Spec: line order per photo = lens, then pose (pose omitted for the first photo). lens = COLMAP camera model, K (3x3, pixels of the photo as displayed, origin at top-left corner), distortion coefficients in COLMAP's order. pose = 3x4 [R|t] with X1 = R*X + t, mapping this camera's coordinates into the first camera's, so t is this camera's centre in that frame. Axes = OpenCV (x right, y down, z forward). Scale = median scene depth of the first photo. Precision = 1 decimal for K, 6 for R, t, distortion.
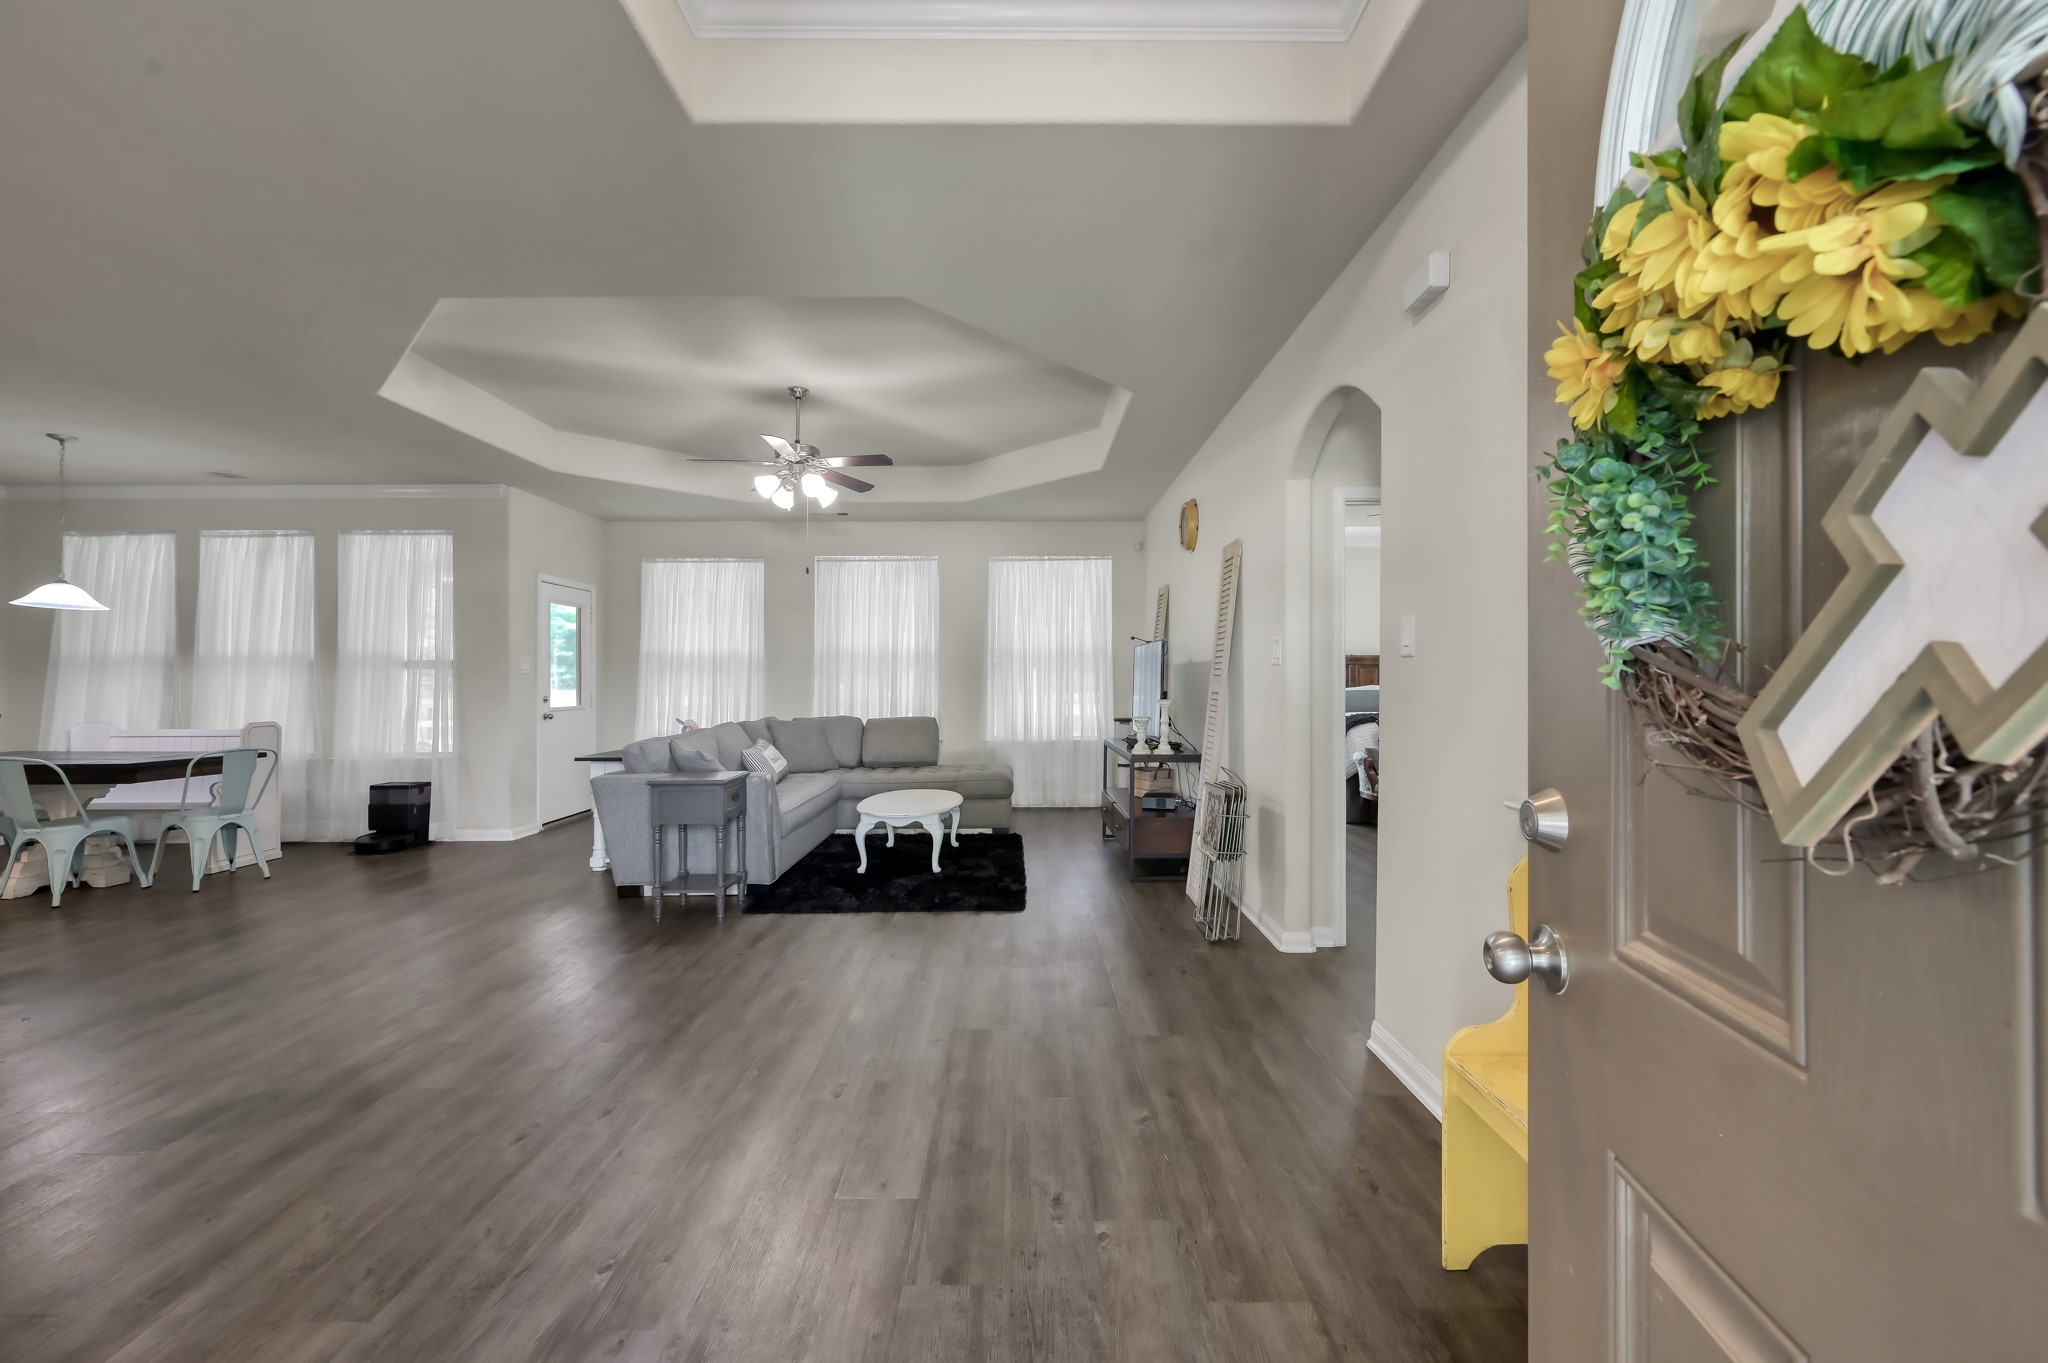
lens RADIAL K [[818.8, 0, 1030.0], [0, 818.8, 668.9], [0, 0, 1]] dist [-0.008355, 0.000265]
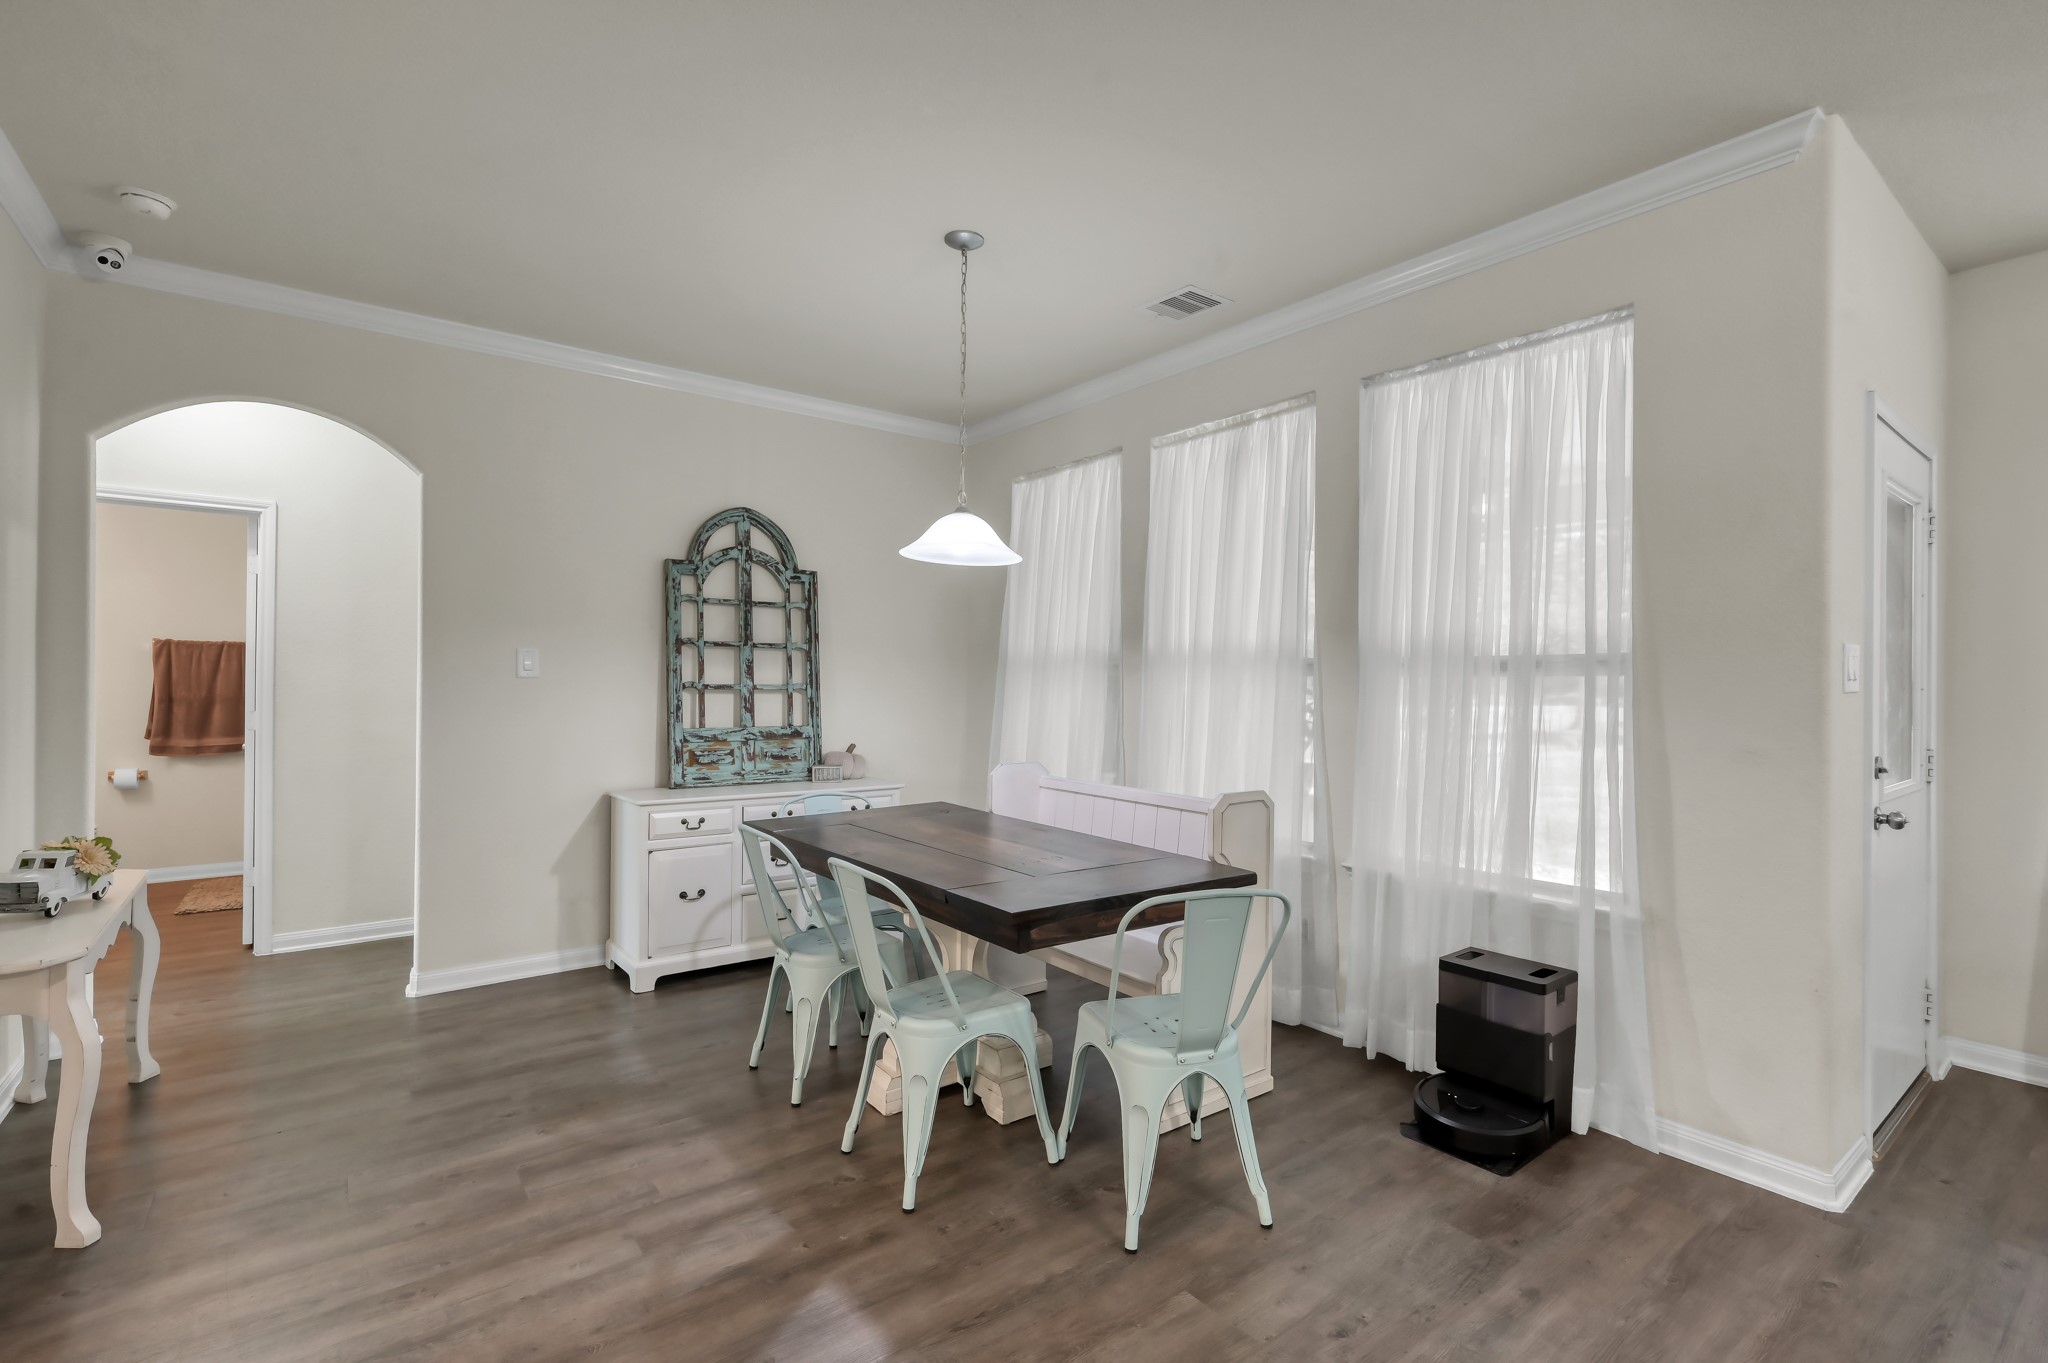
lens RADIAL K [[943.0, 0, 1017.3], [0, 943.0, 667.7], [0, 0, 1]] dist [0.003361, 0.000439]
pose [[0.587748, 0.002457, -0.809040, -0.535545], [-0.005616, 0.999984, -0.001042, -0.002581], [0.809025, 0.005156, 0.587752, 0.530578]]
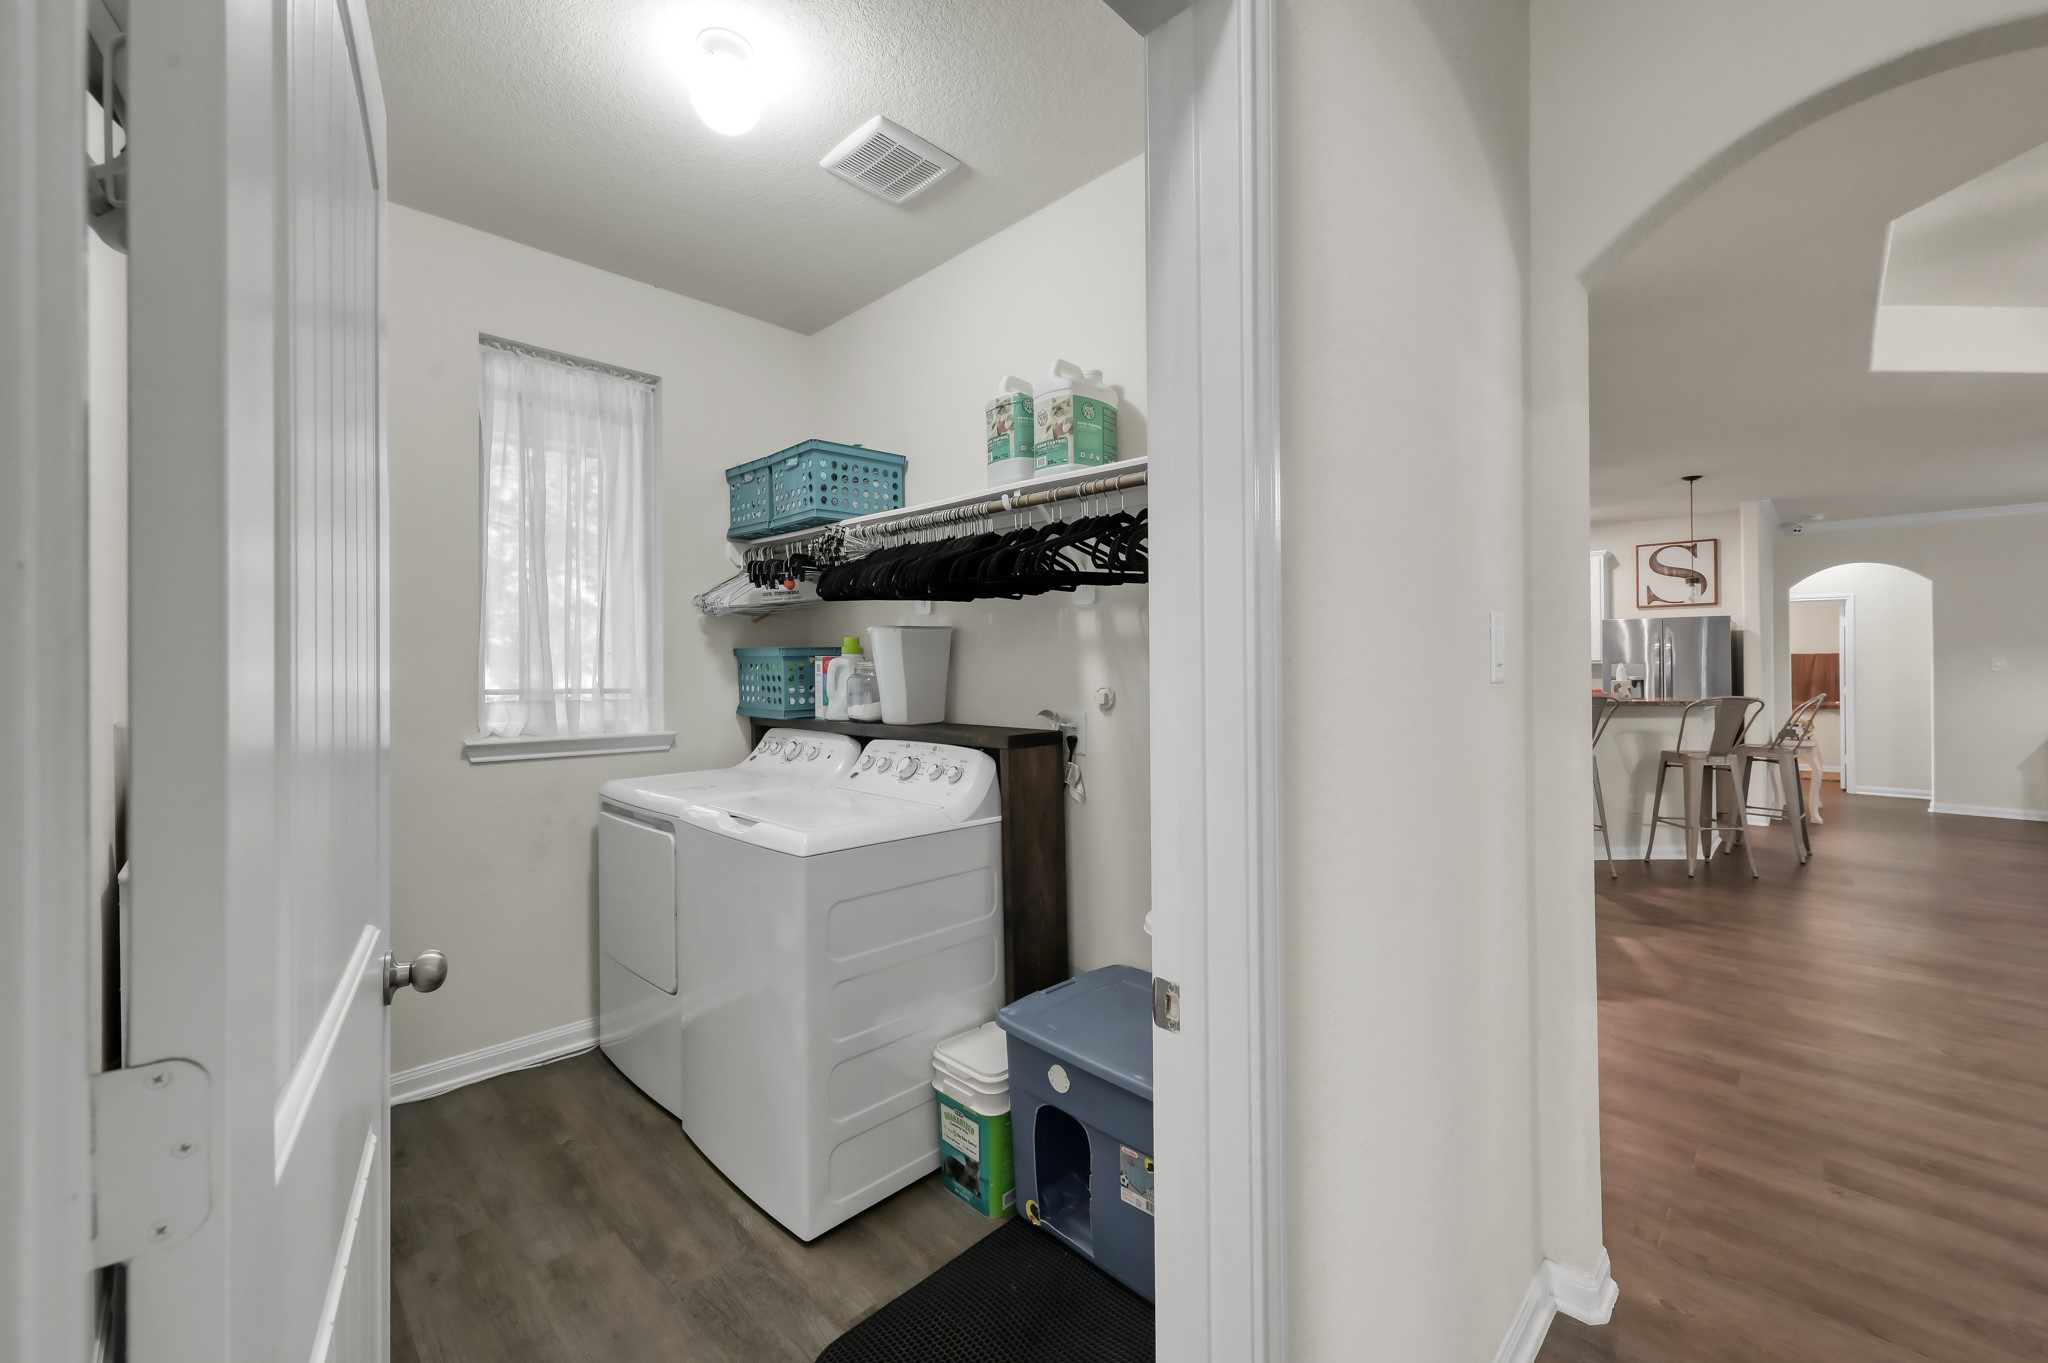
lens RADIAL K [[818.8, 0, 1030.0], [0, 818.8, 668.9], [0, 0, 1]] dist [-0.008355, 0.000265]
pose [[-0.711306, 0.008821, -0.702827, 0.513417], [0.009772, 0.999949, 0.002660, -0.013706], [0.702814, -0.004976, -0.711356, 0.494826]]
